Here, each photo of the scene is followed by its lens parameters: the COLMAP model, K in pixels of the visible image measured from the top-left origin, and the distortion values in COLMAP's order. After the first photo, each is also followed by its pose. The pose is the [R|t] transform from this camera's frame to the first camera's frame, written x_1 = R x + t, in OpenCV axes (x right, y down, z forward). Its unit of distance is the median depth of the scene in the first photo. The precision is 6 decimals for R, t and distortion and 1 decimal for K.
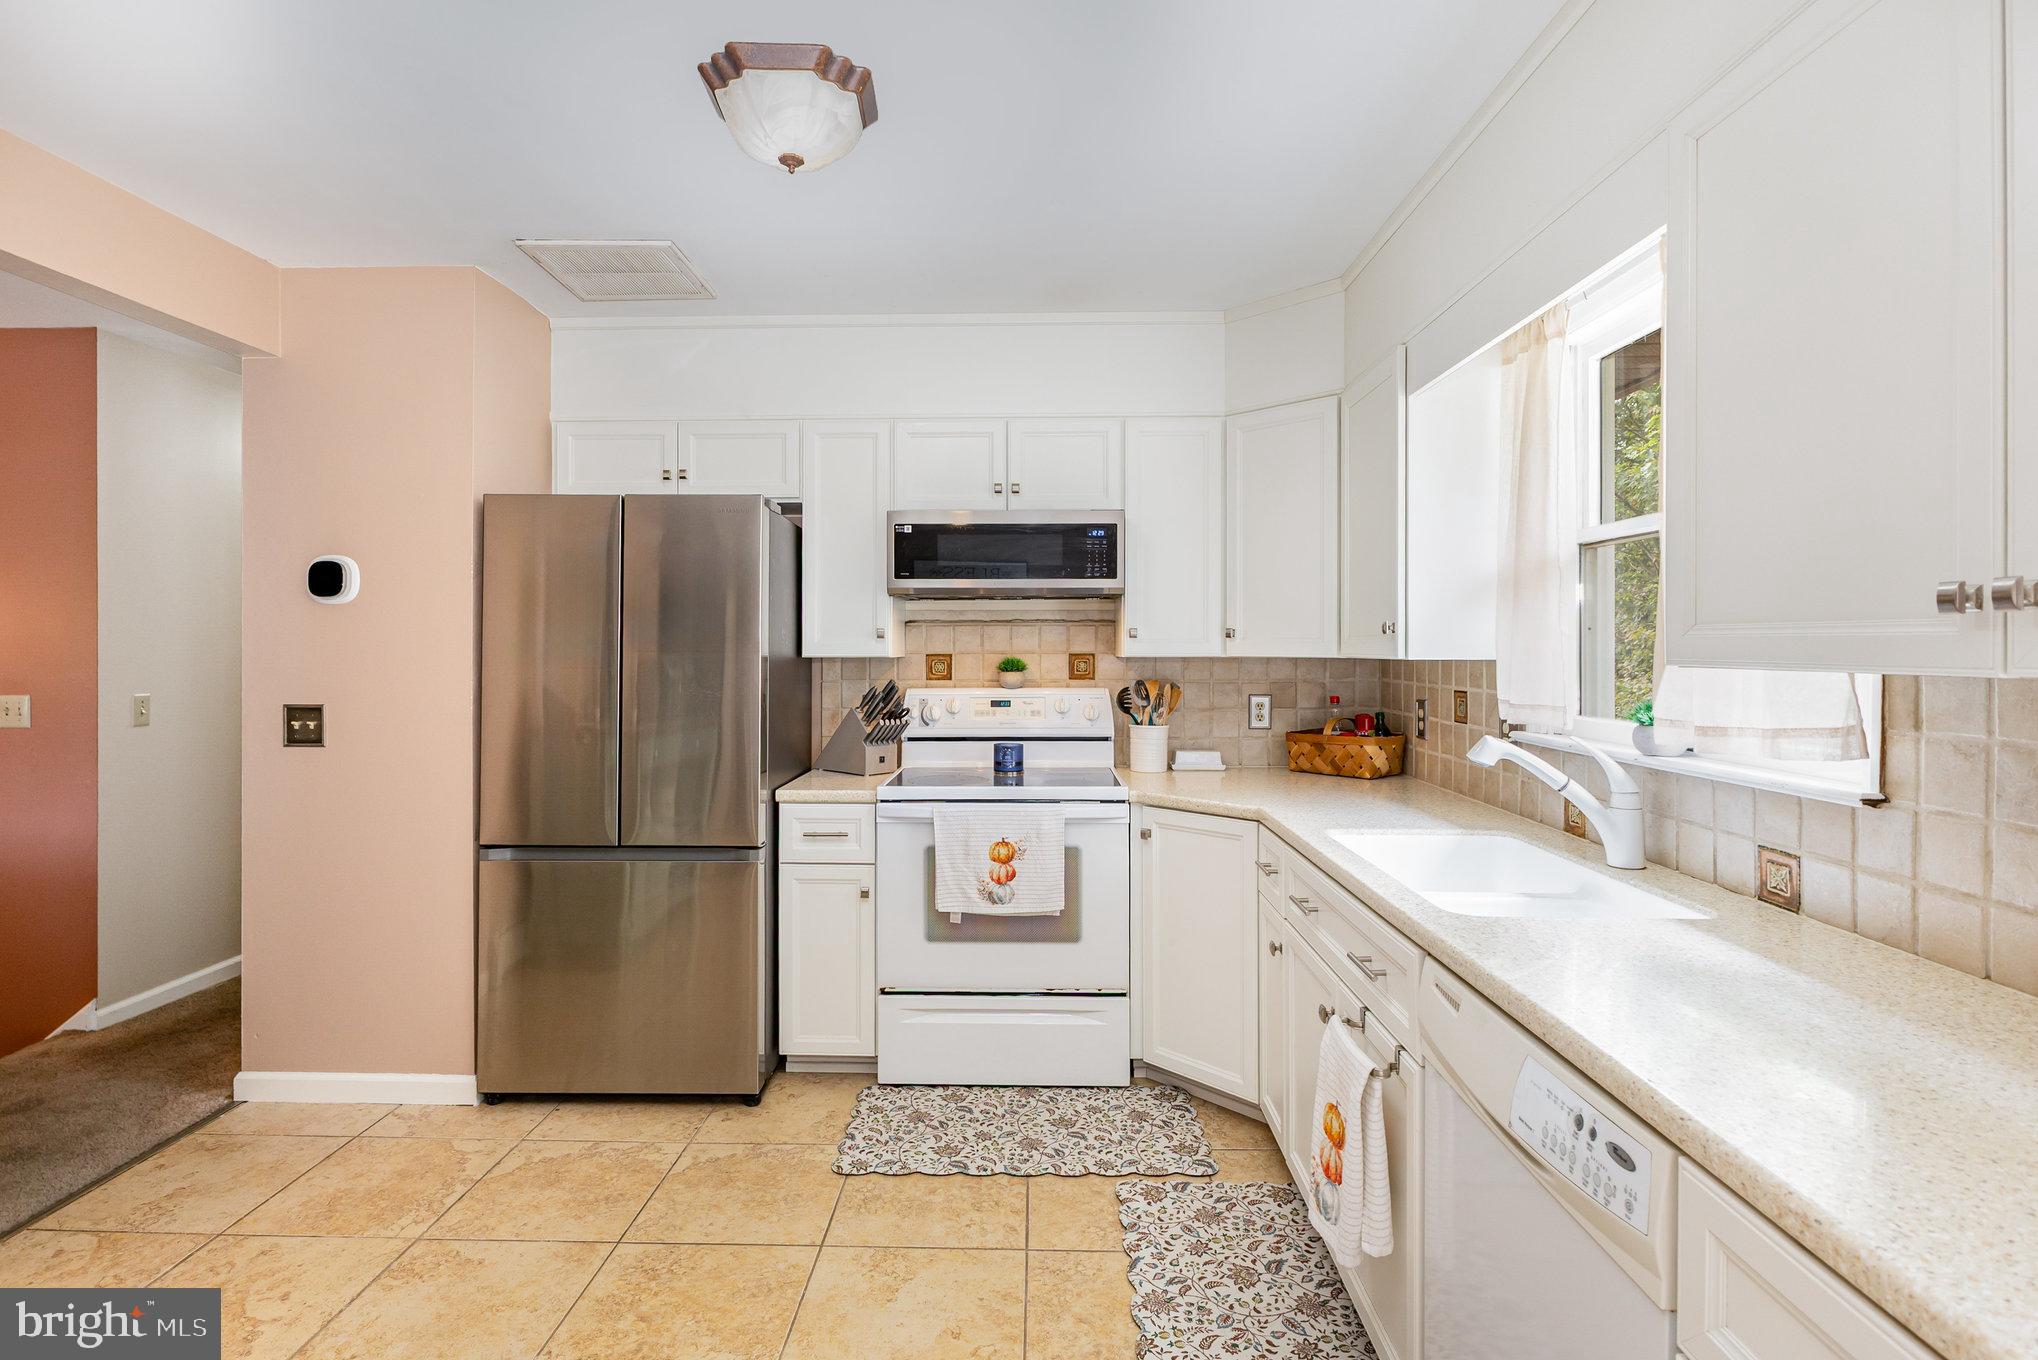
lens RADIAL K [[991.9, 0, 1010.1], [0, 991.9, 651.0], [0, 0, 1]] dist [-0.002642, -0.000207]
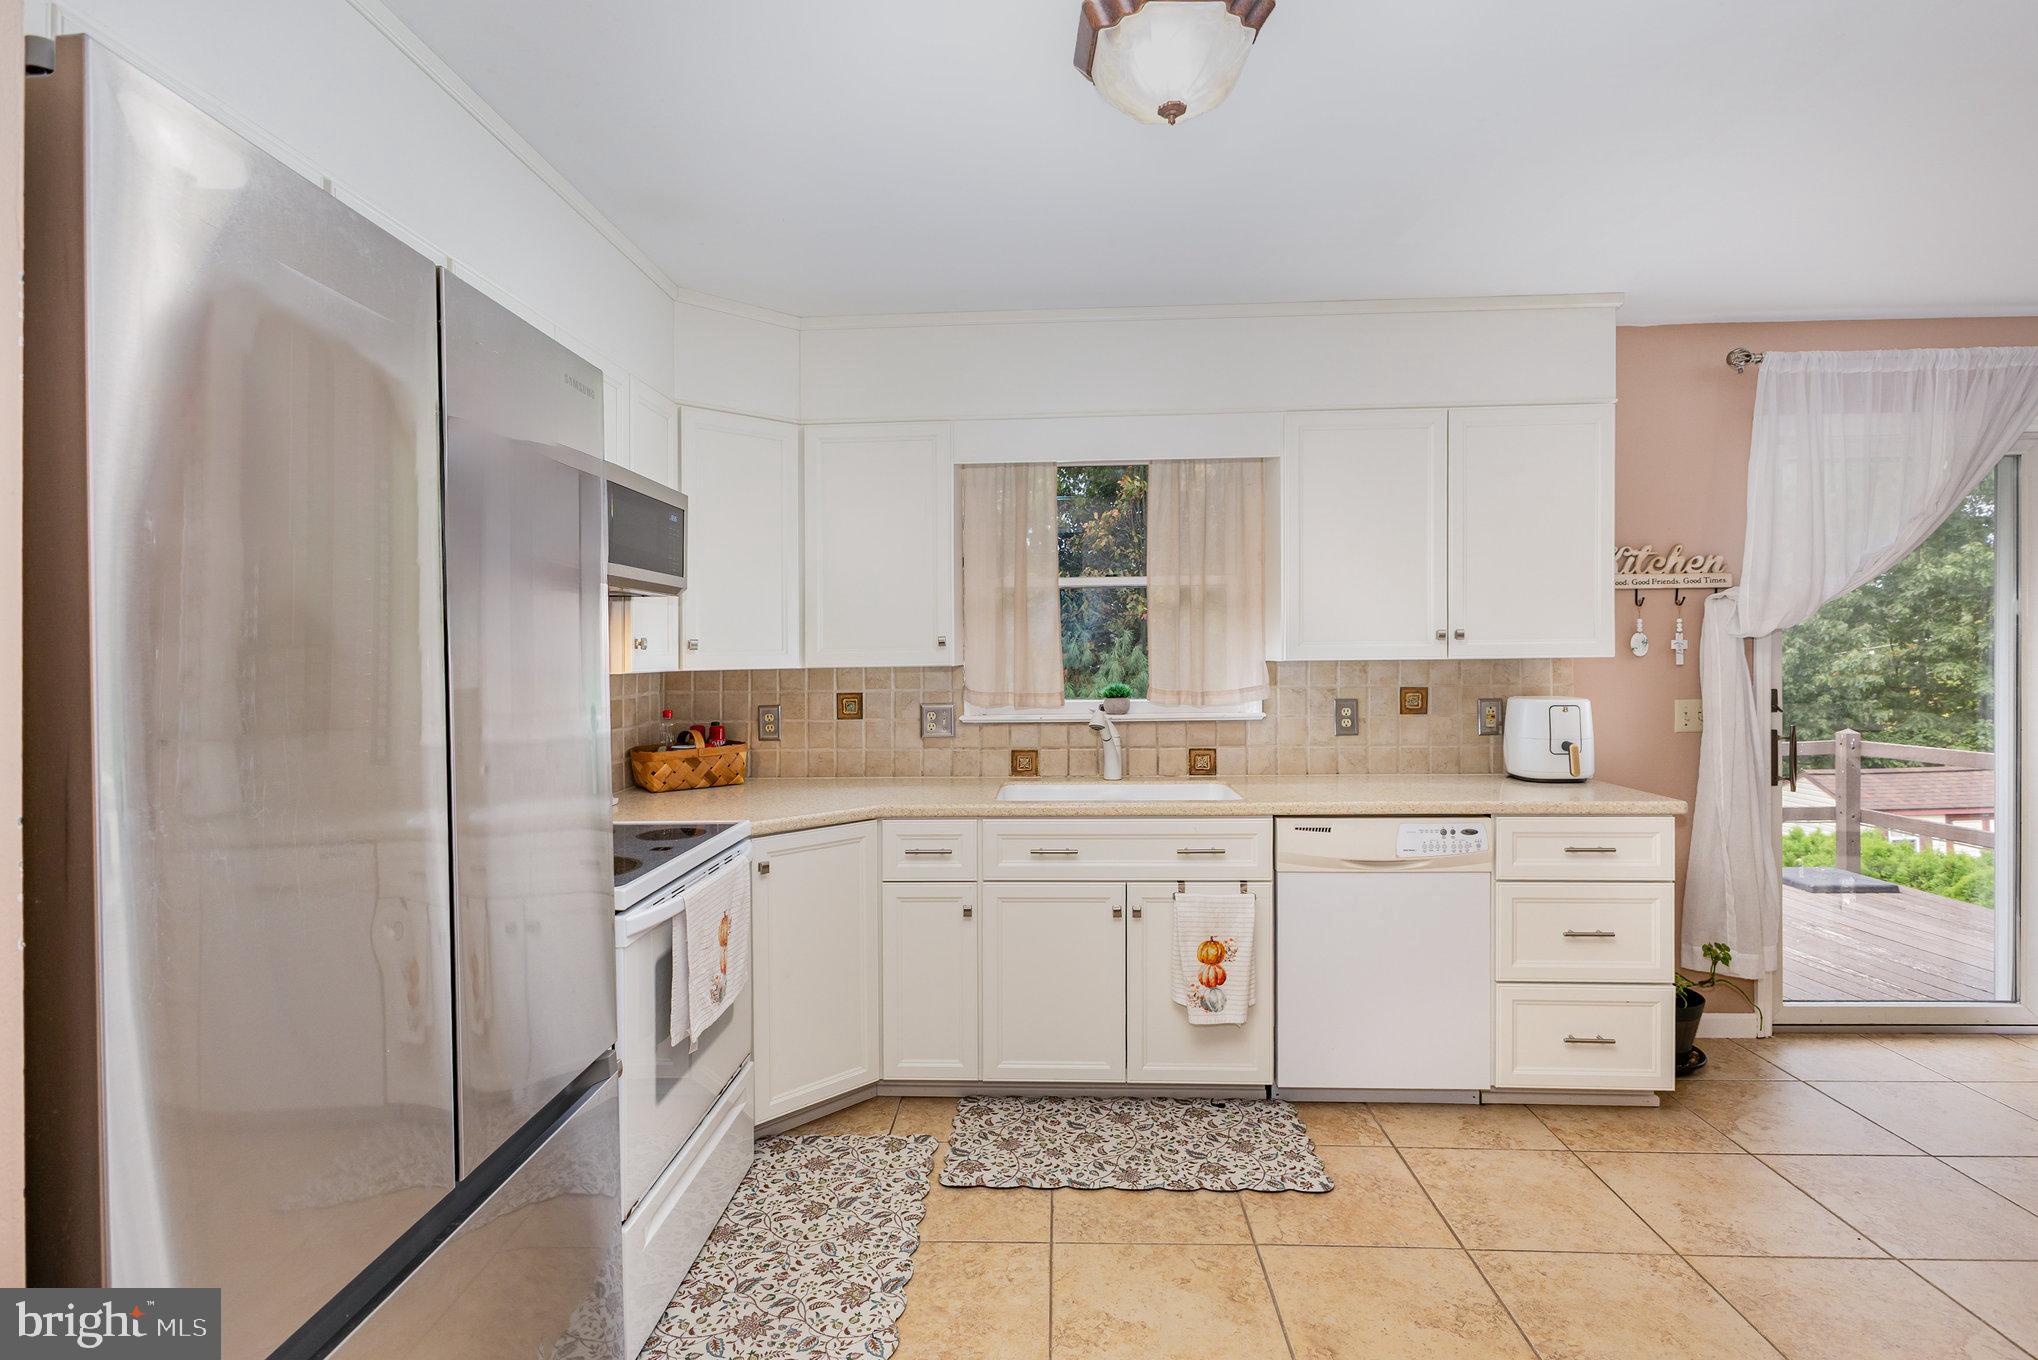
lens RADIAL K [[982.6, 0, 1011.2], [0, 982.6, 655.1], [0, 0, 1]] dist [0.003747, 0.000406]
pose [[0.027640, -0.002536, 0.999615, -0.737233], [0.017731, 0.999841, 0.002046, -0.005723], [-0.999461, 0.017668, 0.027680, 0.737283]]
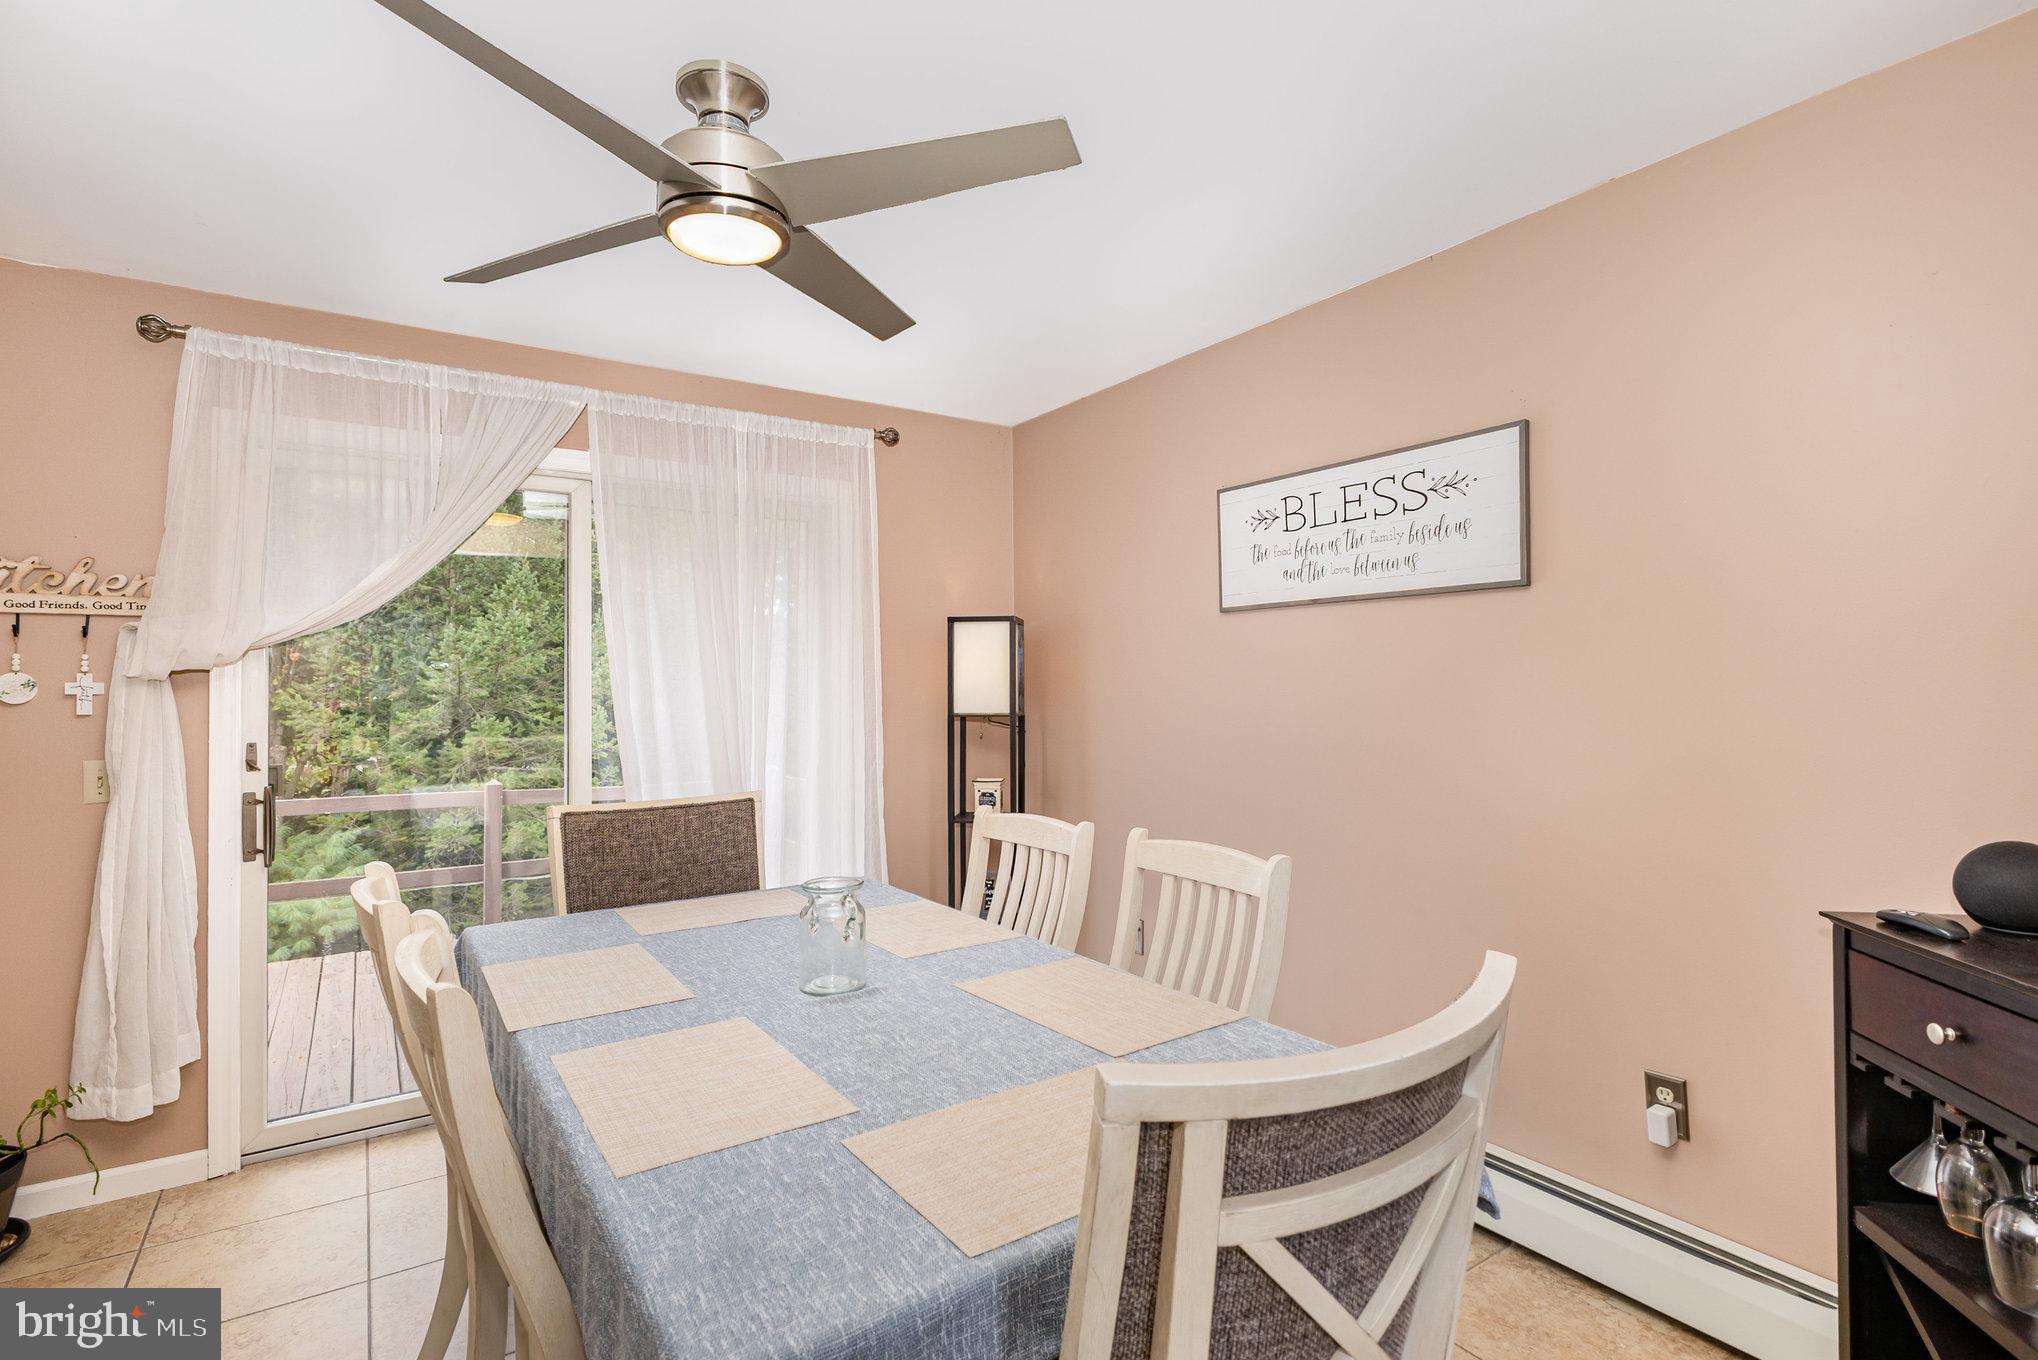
lens RADIAL K [[986.6, 0, 1022.0], [0, 986.6, 669.5], [0, 0, 1]] dist [-0.001912, -0.000869]
pose [[-0.579227, 0.015191, 0.815025, -0.764031], [0.008981, 0.999885, -0.012254, -0.000447], [-0.815117, 0.000222, -0.579296, -0.161132]]
